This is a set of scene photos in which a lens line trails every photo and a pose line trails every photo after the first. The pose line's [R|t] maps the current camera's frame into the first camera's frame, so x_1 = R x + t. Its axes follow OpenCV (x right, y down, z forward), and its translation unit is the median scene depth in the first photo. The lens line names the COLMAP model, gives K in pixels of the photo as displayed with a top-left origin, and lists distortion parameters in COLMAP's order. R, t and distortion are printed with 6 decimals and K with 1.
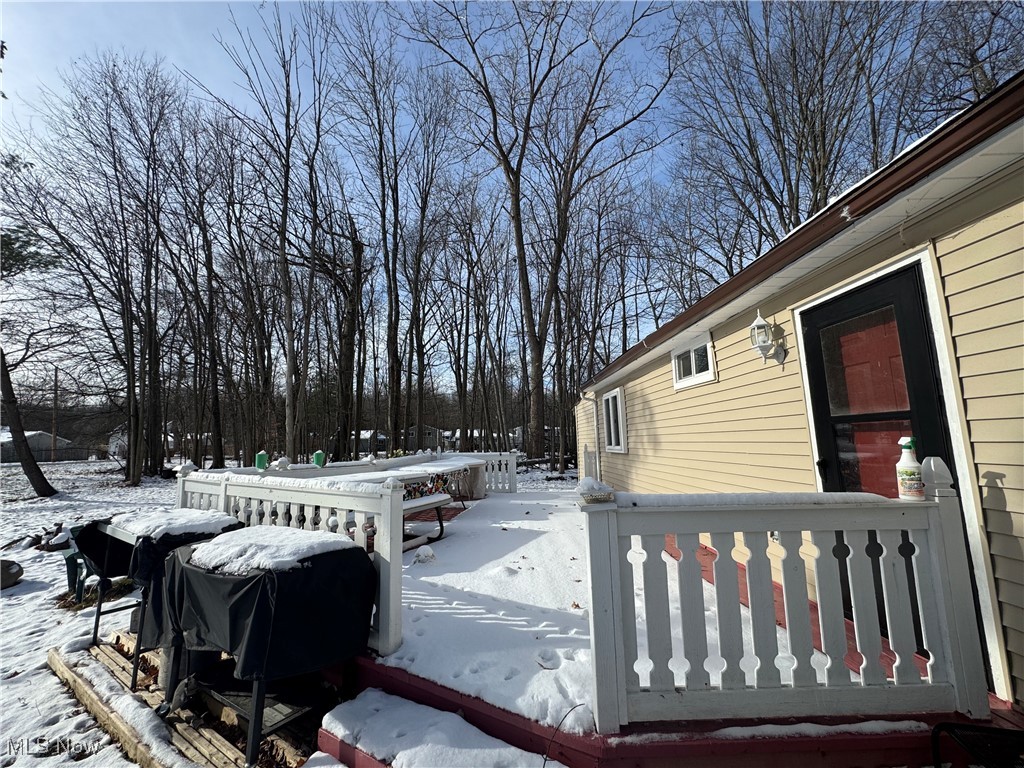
lens RADIAL K [[410.5, 0, 505.6], [0, 410.5, 383.5], [0, 0, 1]] dist [-0.003333, -0.000050]
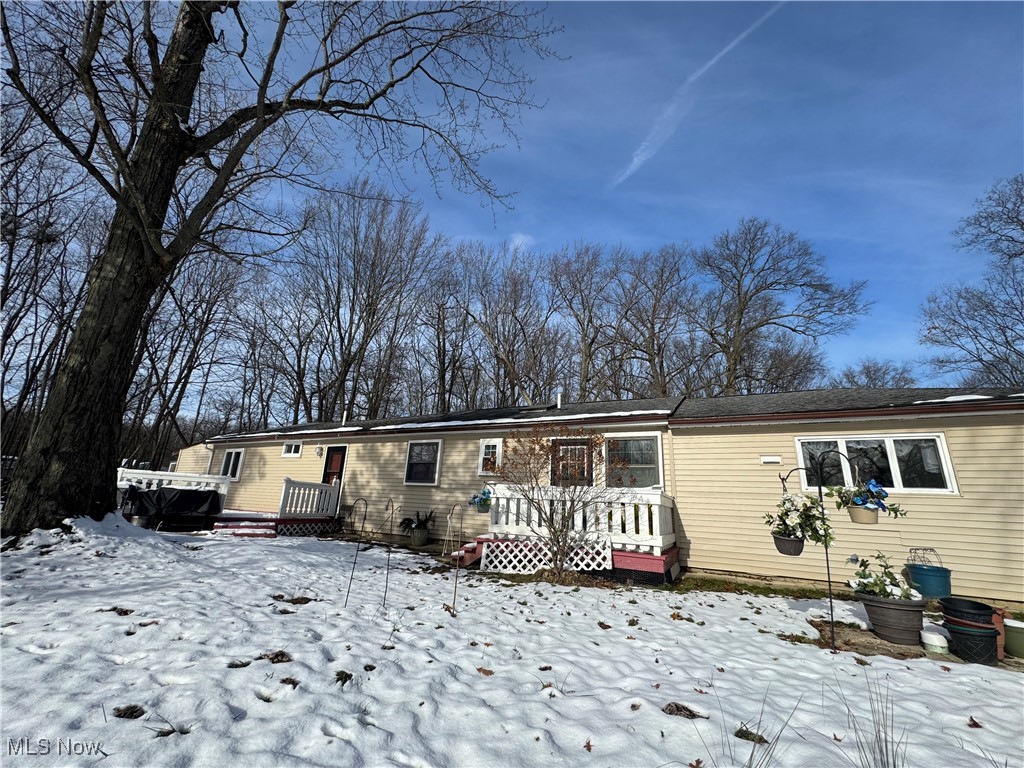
lens RADIAL K [[410.5, 0, 512.2], [0, 410.5, 382.0], [0, 0, 1]] dist [-0.003333, -0.000050]
pose [[0.479172, 0.290940, 0.828099, -1.729579], [-0.175993, 0.956152, -0.234093, -0.126299], [-0.859896, -0.033569, 0.509365, -2.318036]]
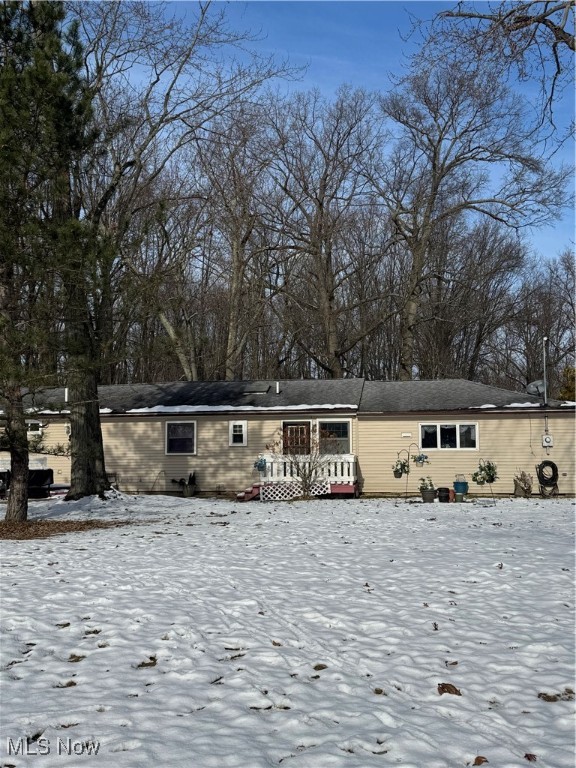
lens RADIAL K [[822.2, 0, 290.7], [0, 822.2, 383.1], [0, 0, 1]] dist [0.150406, 0.000000]
pose [[0.175247, 0.097719, 0.979663, -7.027791], [-0.130147, 0.988629, -0.075332, -0.213164], [-0.975884, -0.114299, 0.185972, -2.713717]]
